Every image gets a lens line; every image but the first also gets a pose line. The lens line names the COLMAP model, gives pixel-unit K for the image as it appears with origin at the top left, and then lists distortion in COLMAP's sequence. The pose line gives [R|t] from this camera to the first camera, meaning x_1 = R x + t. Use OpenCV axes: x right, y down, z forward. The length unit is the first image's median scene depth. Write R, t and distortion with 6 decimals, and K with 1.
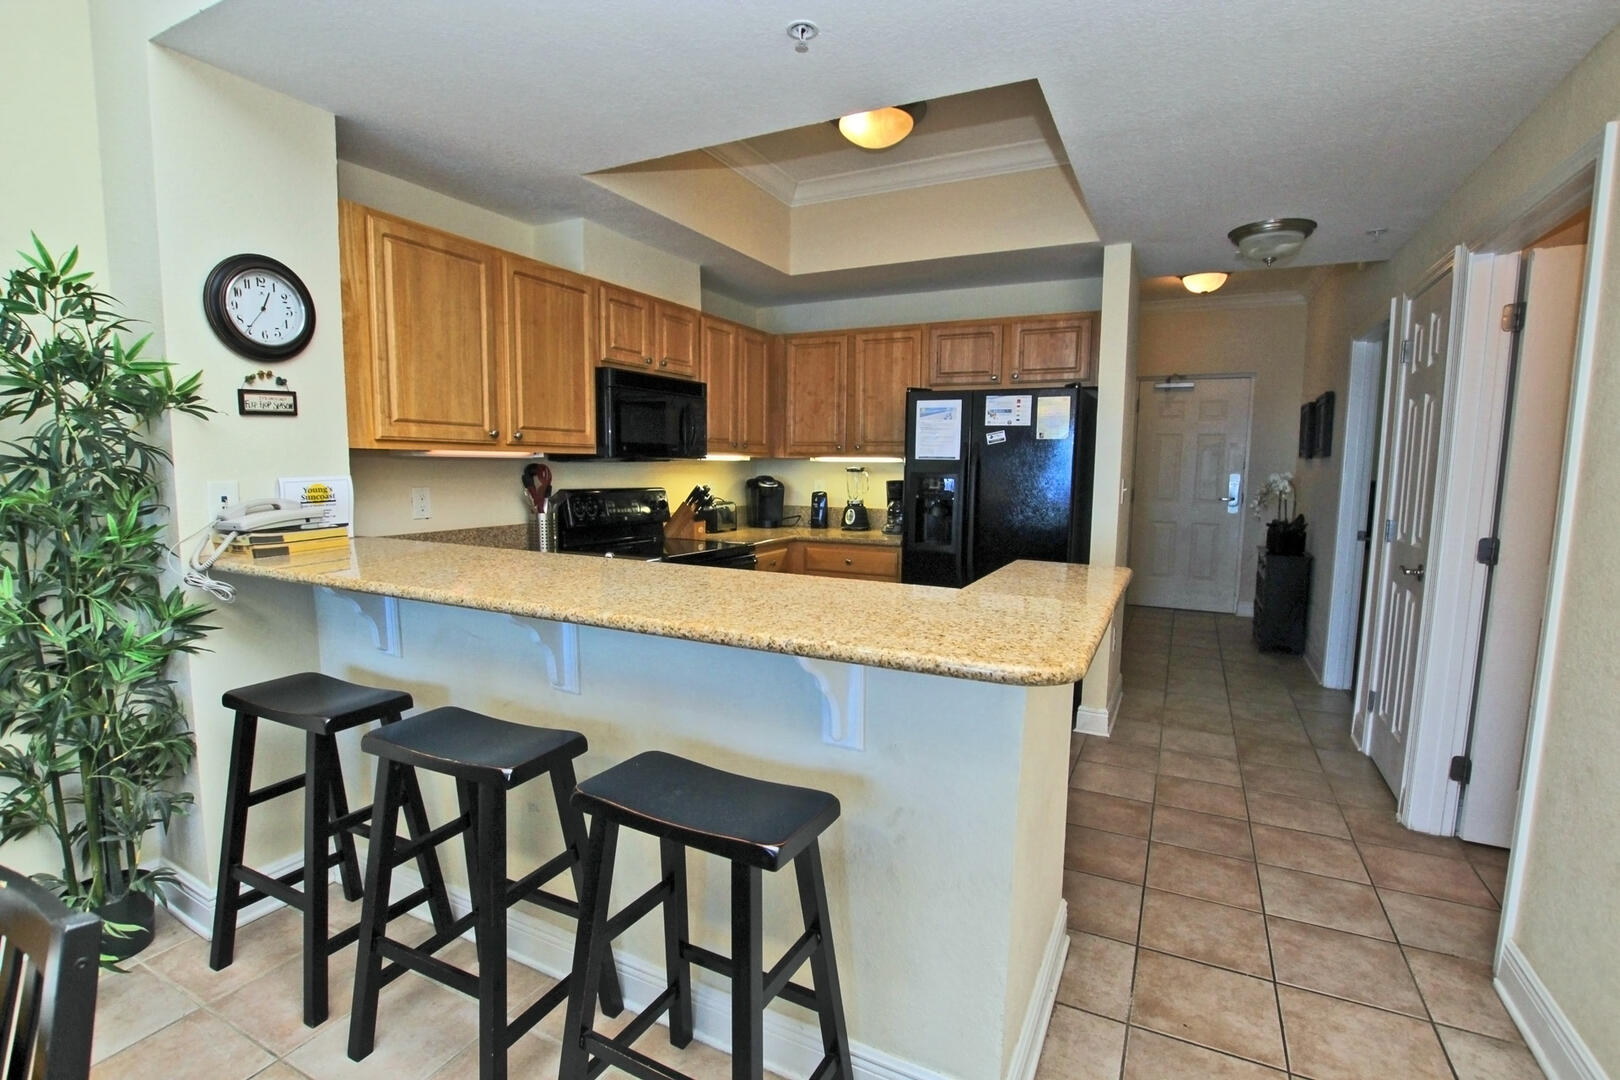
lens RADIAL K [[755.0, 0, 802.0], [0, 755.0, 546.0], [0, 0, 1]] dist [-0.027175, 0.000302]
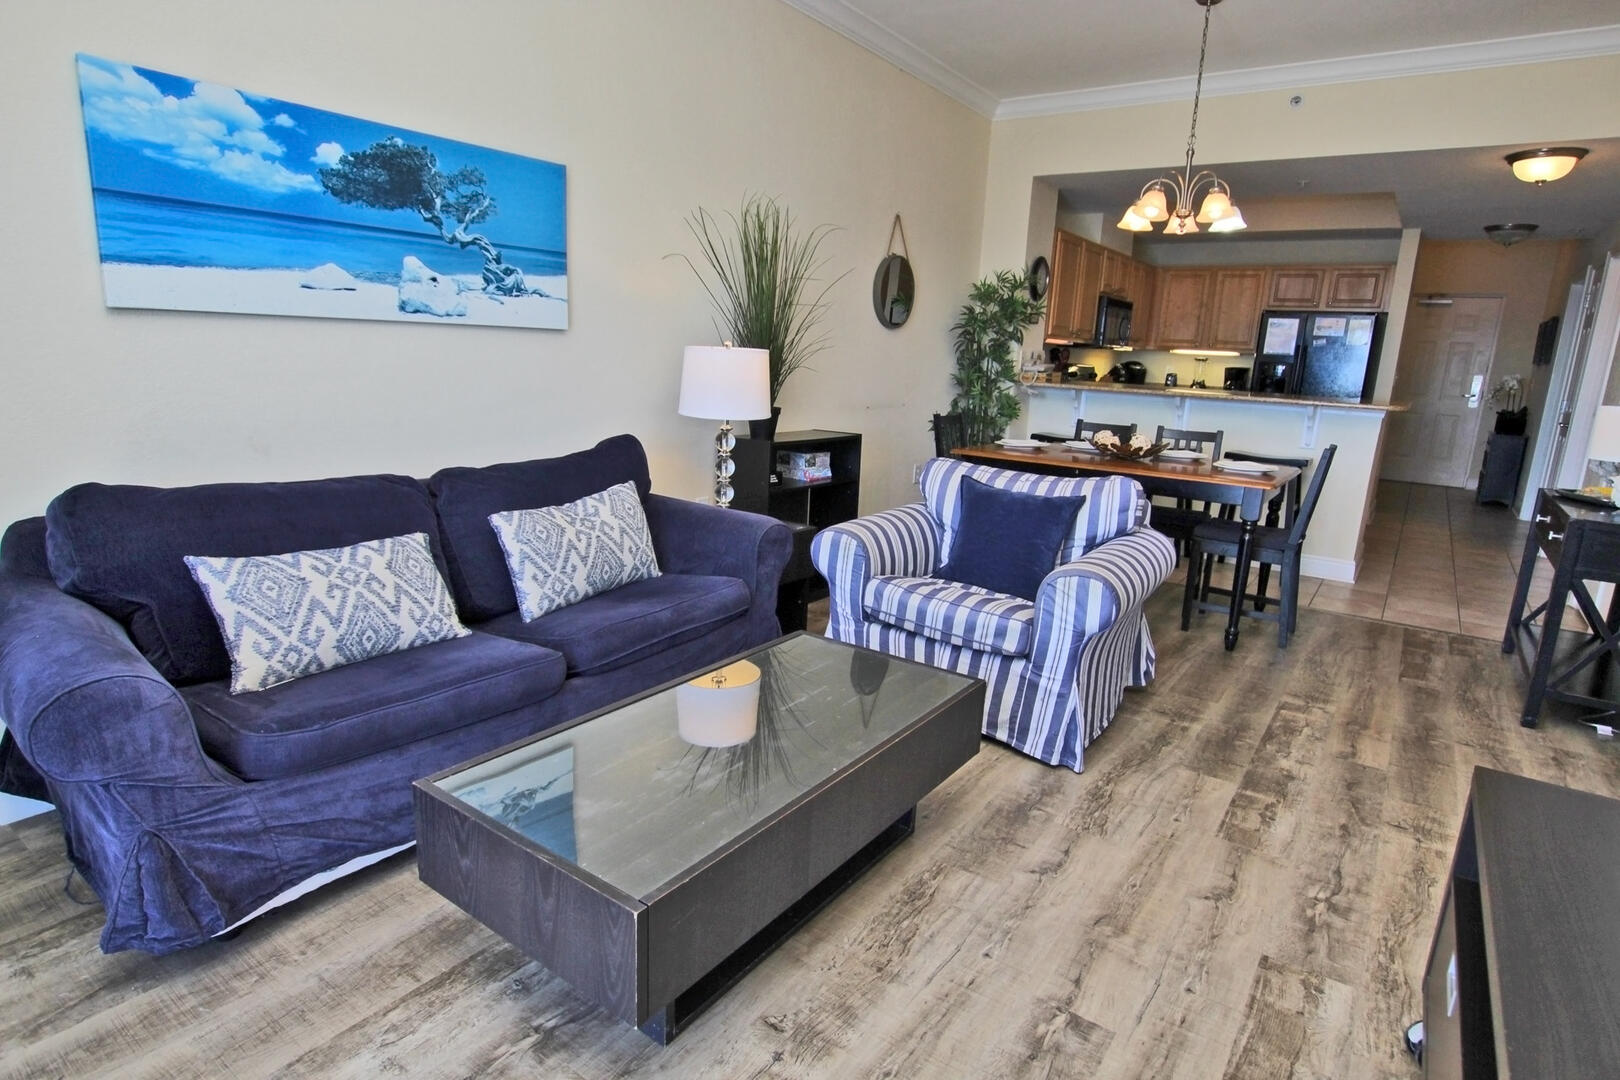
lens RADIAL K [[865.5, 0, 805.7], [0, 865.5, 549.0], [0, 0, 1]] dist [-0.015700, -0.000263]
pose [[0.988226, 0.067039, -0.137535, -0.554739], [-0.051020, 0.991837, 0.116861, 0.141648], [0.144247, -0.108468, 0.983579, -1.057928]]
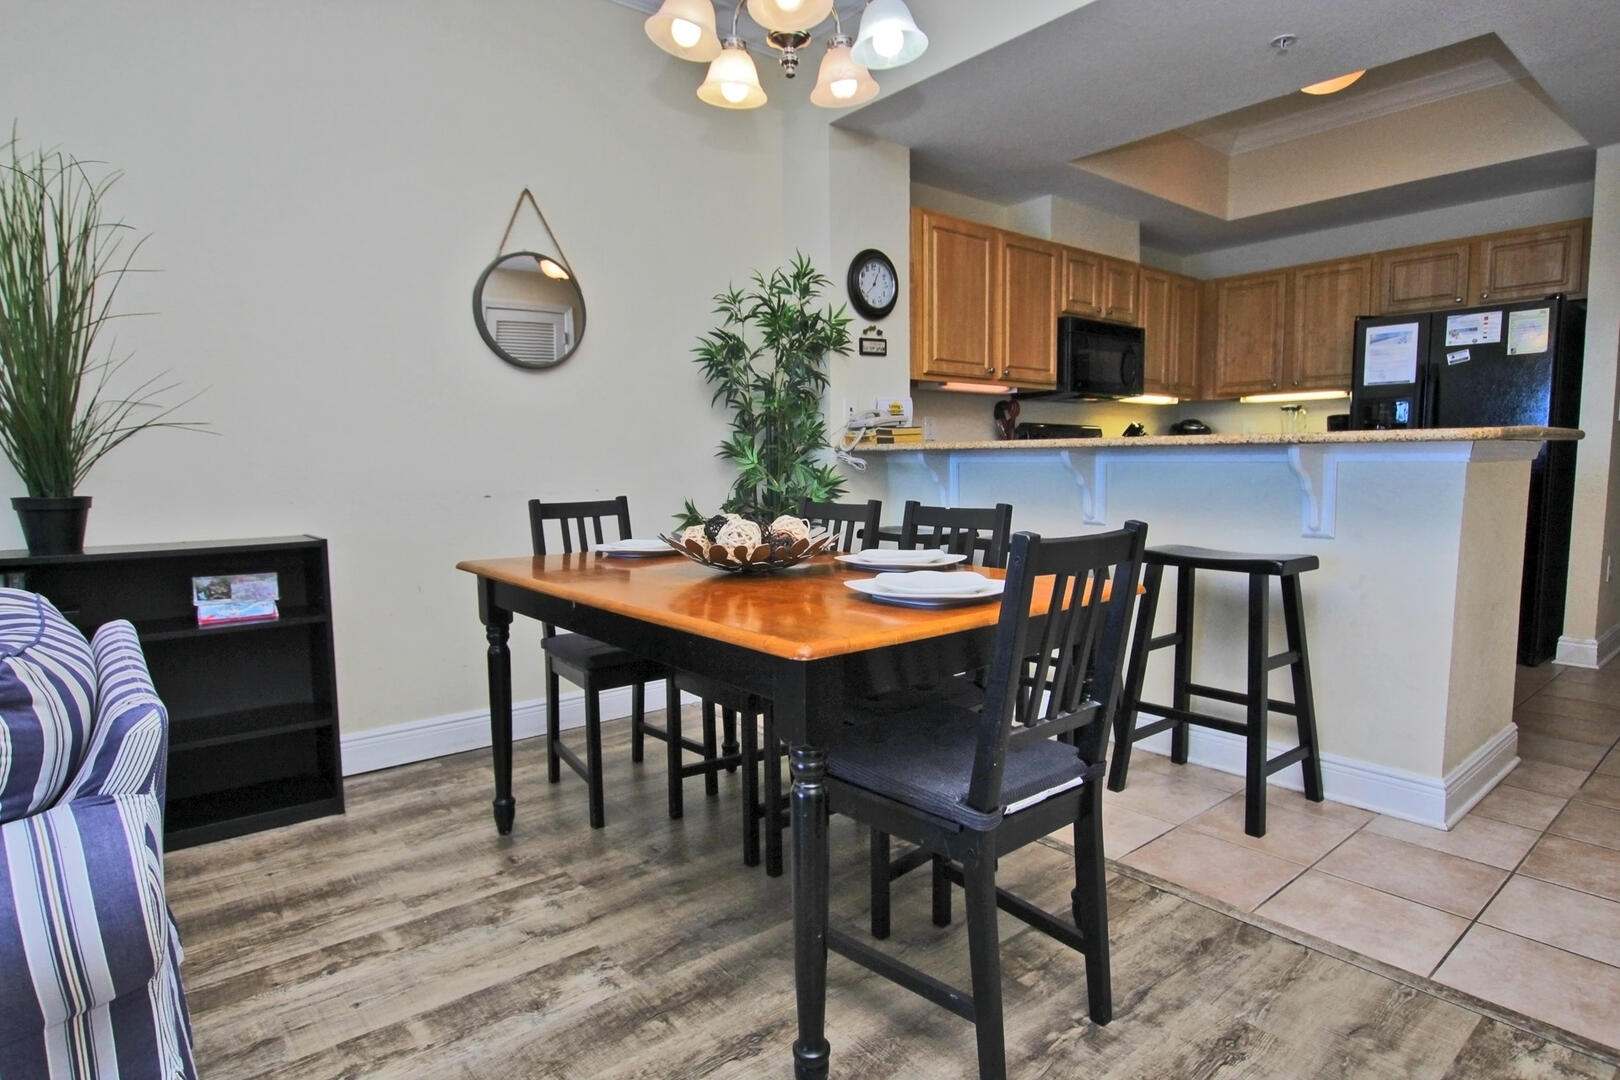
lens RADIAL K [[865.5, 0, 805.7], [0, 865.5, 549.0], [0, 0, 1]] dist [-0.015700, -0.000263]
pose [[0.916792, 0.018352, -0.398944, -0.073682], [-0.020423, 0.999791, -0.000941, 0.122006], [0.398843, 0.009010, 0.916975, -0.363058]]
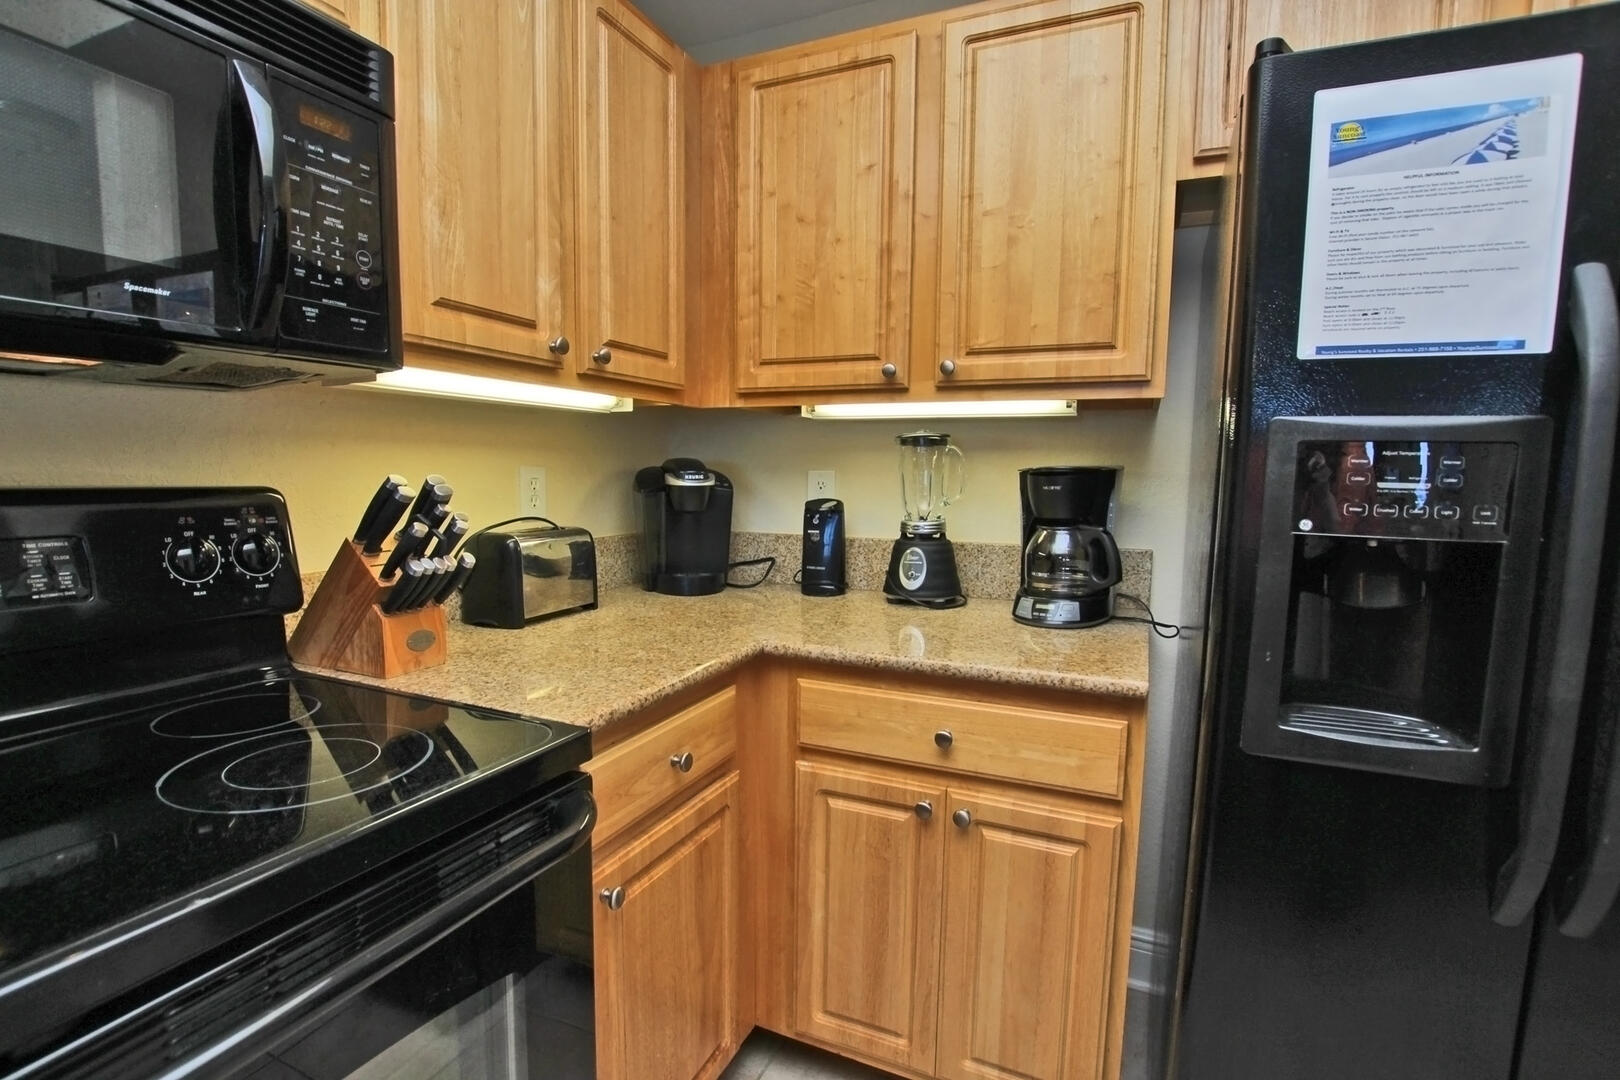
lens RADIAL K [[755.0, 0, 802.0], [0, 755.0, 546.0], [0, 0, 1]] dist [-0.027175, 0.000302]
pose [[0.998832, -0.004224, 0.048125, -0.008500], [0.004471, 0.999977, -0.005031, -0.058939], [-0.048103, 0.005240, 0.998829, 0.786222]]
